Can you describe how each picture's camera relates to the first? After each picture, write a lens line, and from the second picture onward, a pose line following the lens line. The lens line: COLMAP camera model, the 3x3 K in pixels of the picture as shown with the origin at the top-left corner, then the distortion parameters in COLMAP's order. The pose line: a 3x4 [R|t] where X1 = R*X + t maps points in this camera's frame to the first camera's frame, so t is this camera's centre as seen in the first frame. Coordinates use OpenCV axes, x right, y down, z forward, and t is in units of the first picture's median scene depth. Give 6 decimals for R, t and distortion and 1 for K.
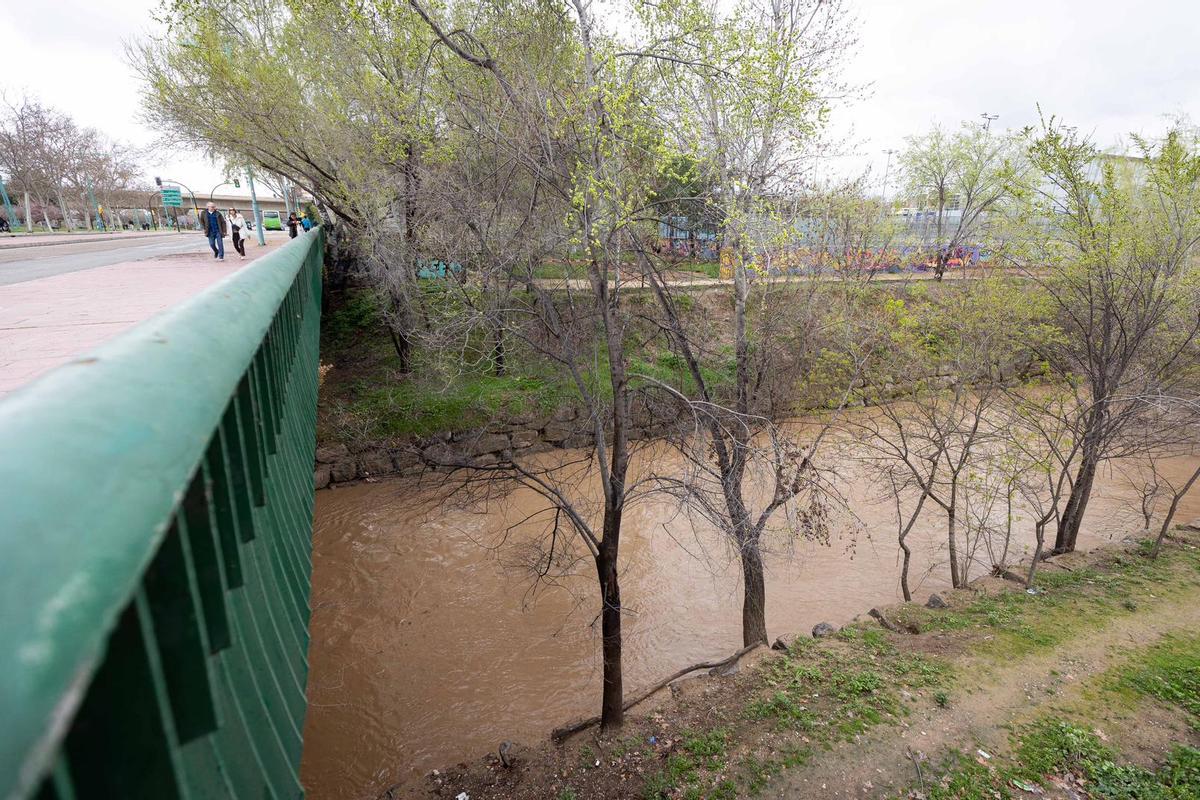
lens RADIAL K [[527.9, 0, 600.0], [0, 527.9, 400.0], [0, 0, 1]] dist [0.002437, 0.000259]
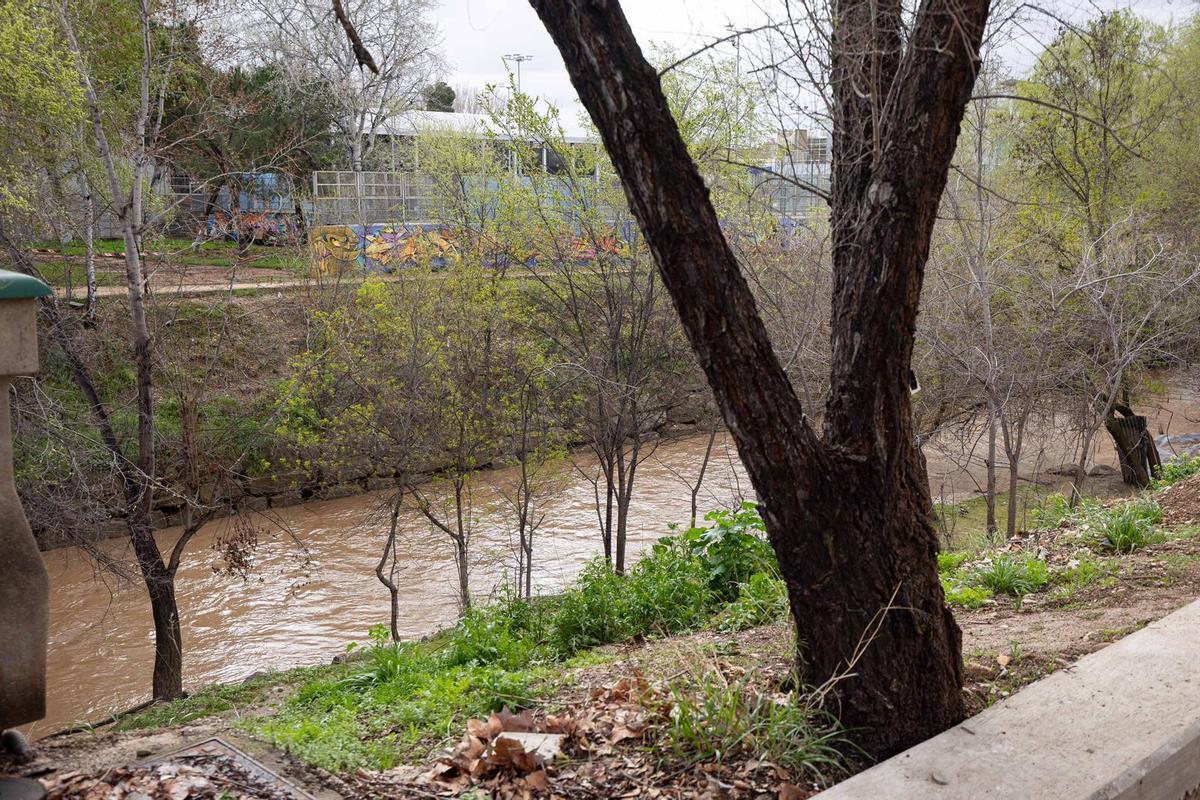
lens RADIAL K [[1124.9, 0, 600.0], [0, 1124.9, 400.0], [0, 0, 1]] dist [-0.007630, -0.006484]
pose [[0.942782, -0.059228, 0.328106, 0.333972], [0.102231, 0.988045, -0.115393, 0.230453], [-0.317349, 0.142333, 0.937566, -0.718927]]
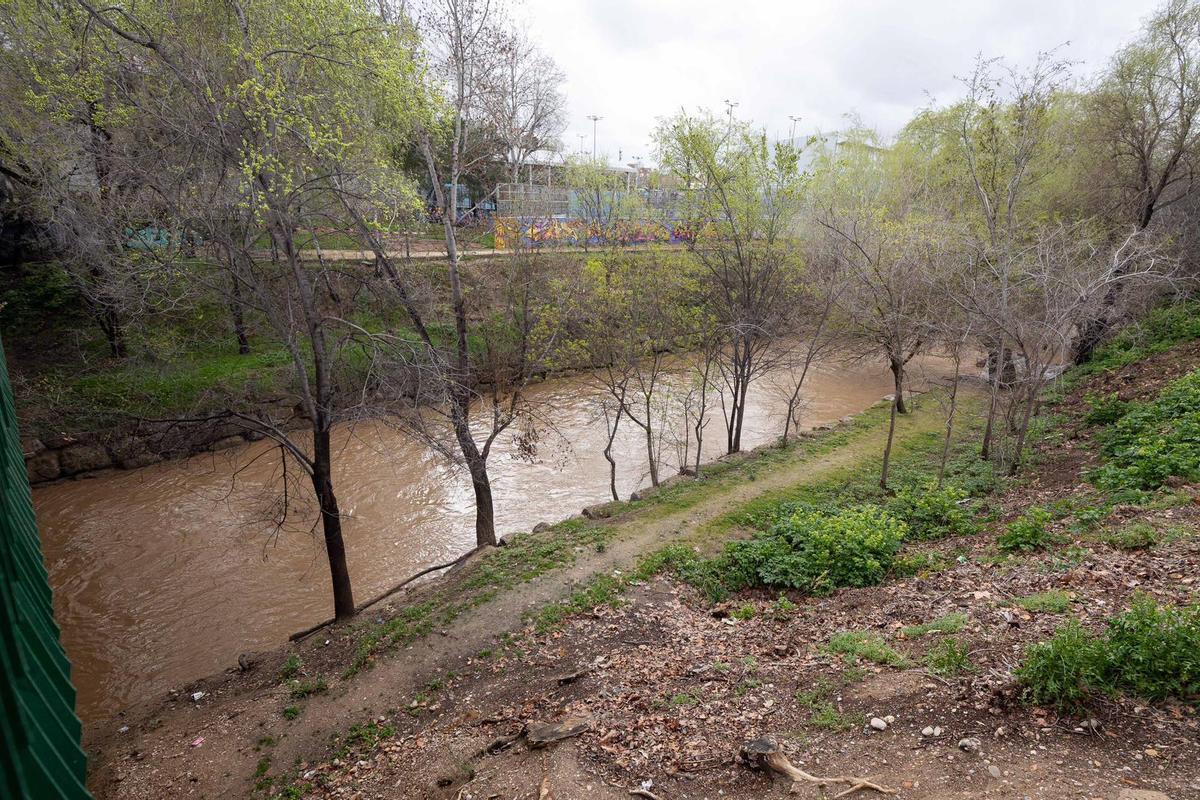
lens RADIAL K [[572.4, 0, 600.0], [0, 572.4, 400.0], [0, 0, 1]] dist [0.001820, 0.000345]
pose [[0.944060, -0.085794, 0.318417, 0.133275], [0.077518, 0.996244, 0.038595, 0.082655], [-0.320533, -0.011753, 0.947165, -0.269655]]
